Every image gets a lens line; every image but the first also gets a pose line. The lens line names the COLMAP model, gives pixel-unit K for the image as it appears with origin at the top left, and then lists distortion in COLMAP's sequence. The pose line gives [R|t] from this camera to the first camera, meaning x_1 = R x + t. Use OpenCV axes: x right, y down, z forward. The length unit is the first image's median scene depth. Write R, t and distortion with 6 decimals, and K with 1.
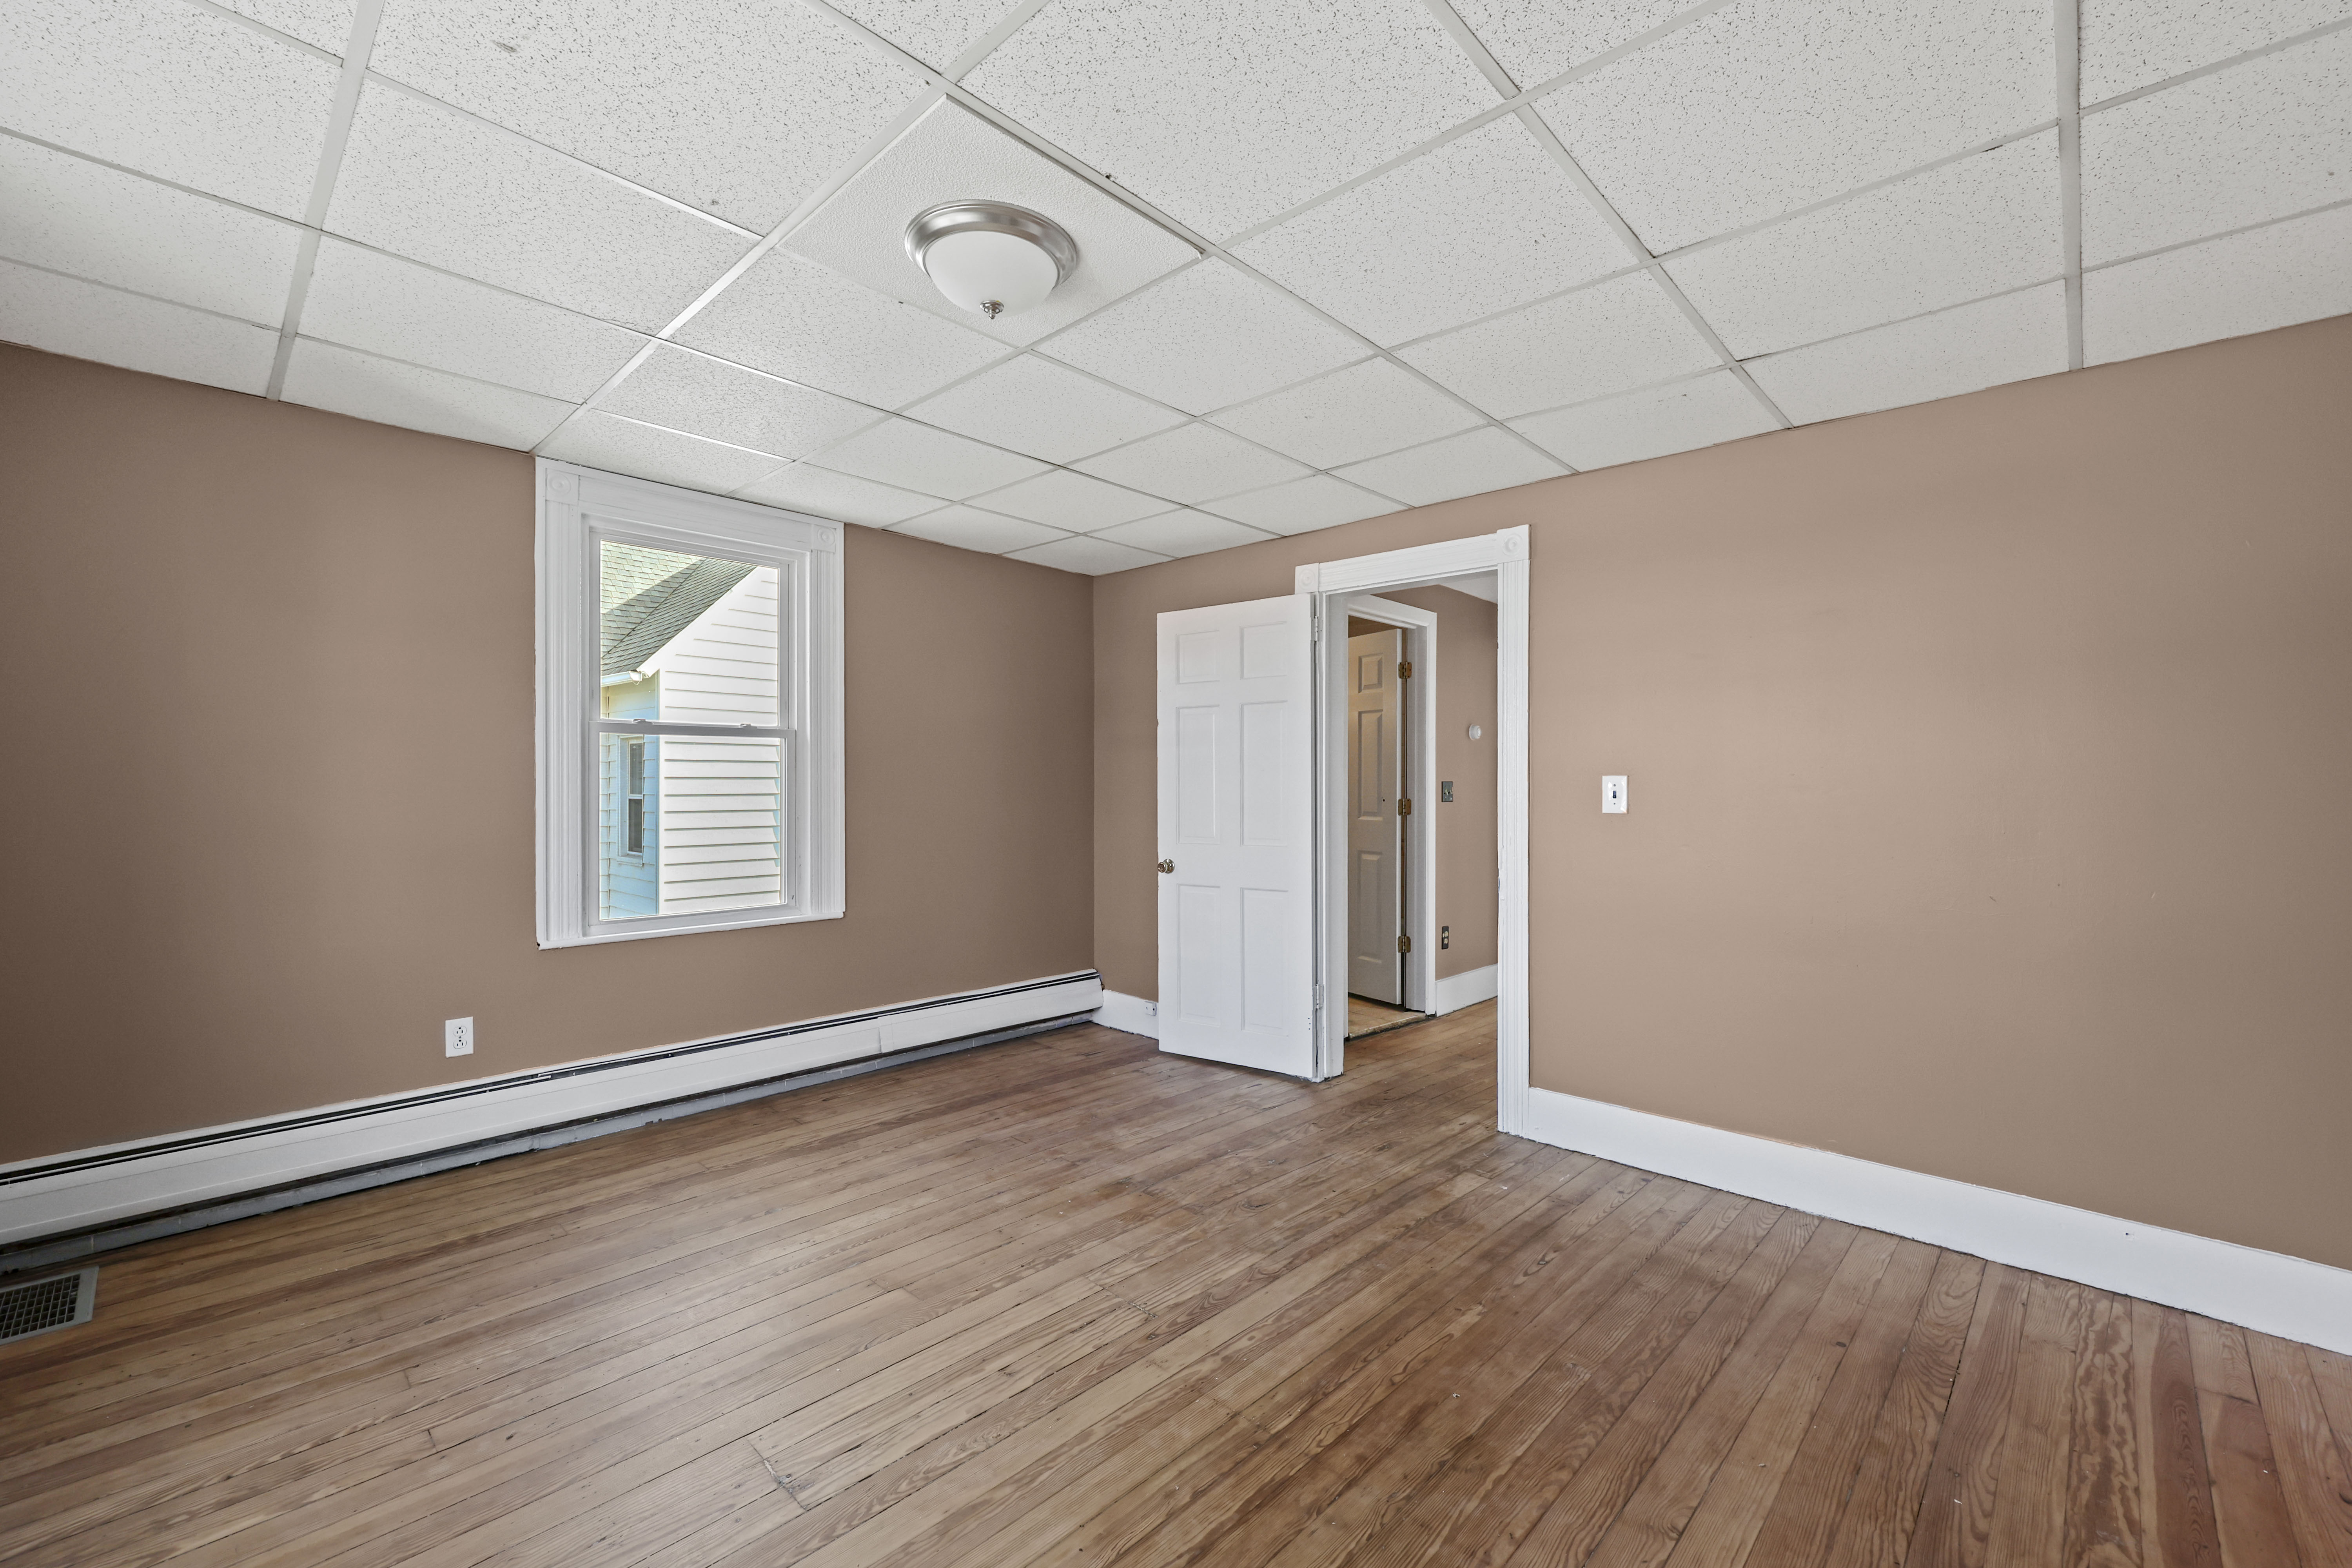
lens RADIAL K [[960.9, 0, 1176.0], [0, 960.9, 784.0], [0, 0, 1]] dist [-0.000599, -0.000203]
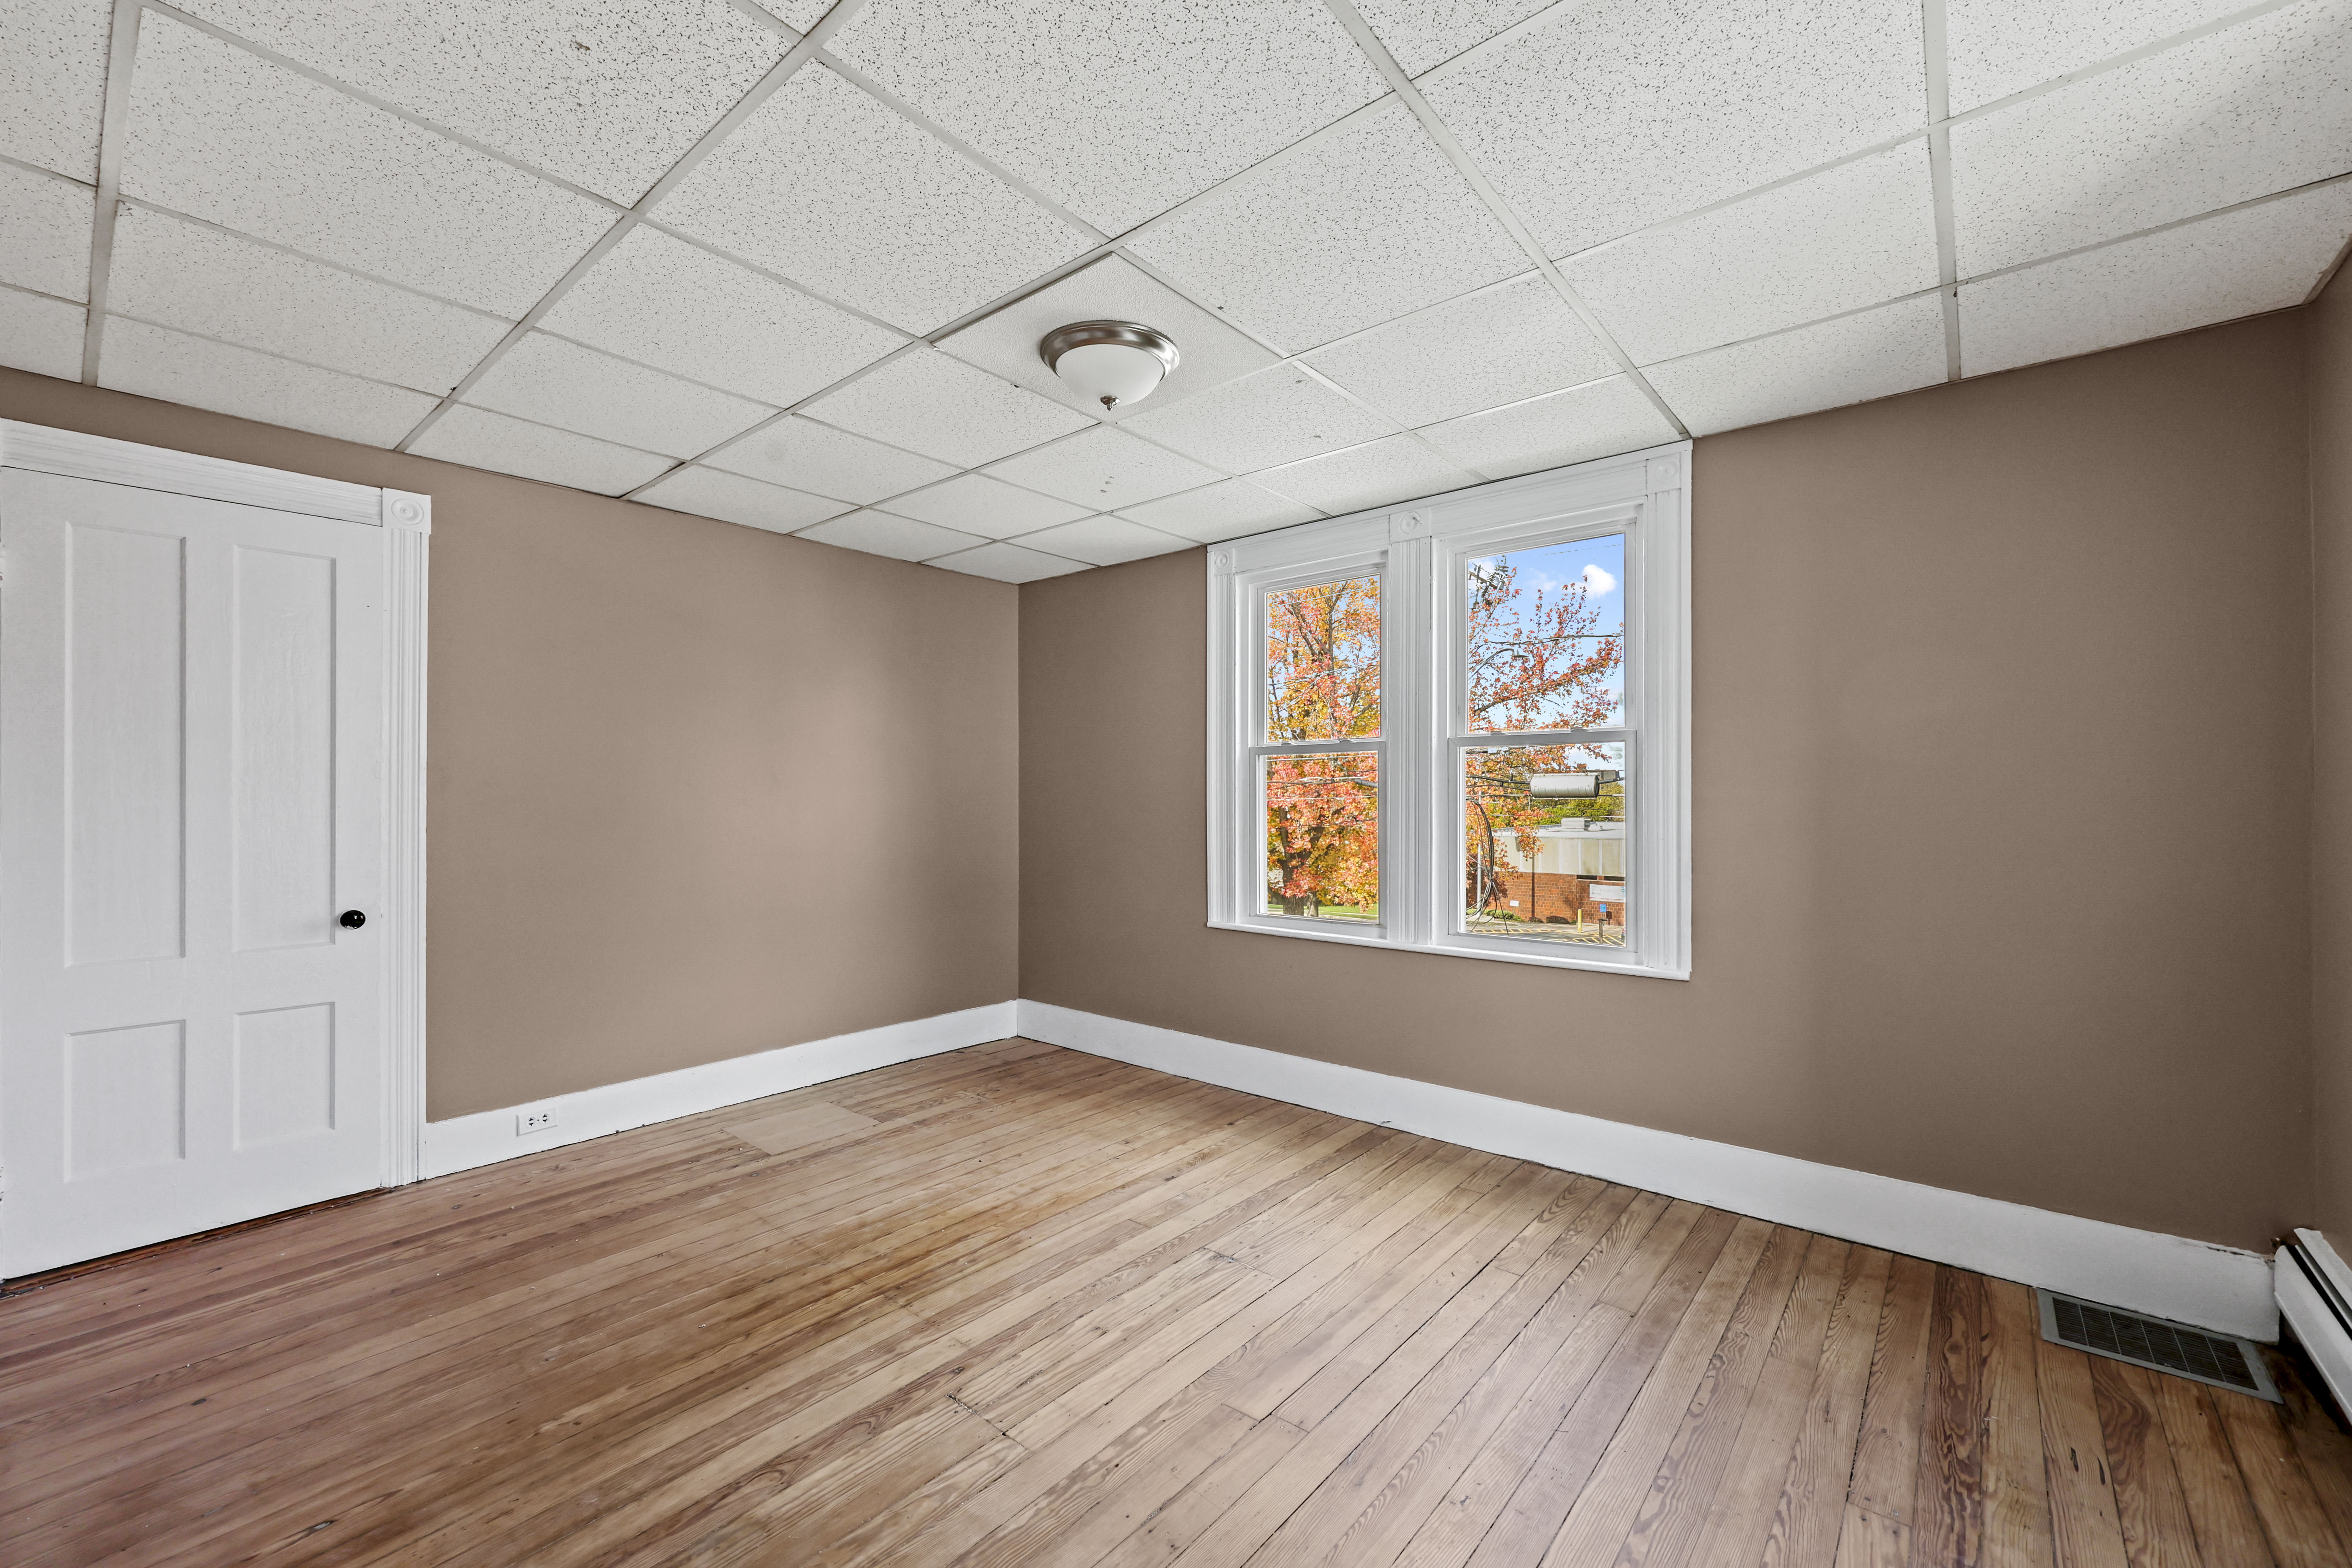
lens RADIAL K [[955.2, 0, 1199.5], [0, 955.2, 791.0], [0, 0, 1]] dist [-0.001295, -0.000181]
pose [[-0.996506, -0.002708, -0.083476, -0.189313], [-0.002213, 0.999979, -0.006025, 0.000924], [0.083491, -0.005820, -0.996492, 2.025990]]
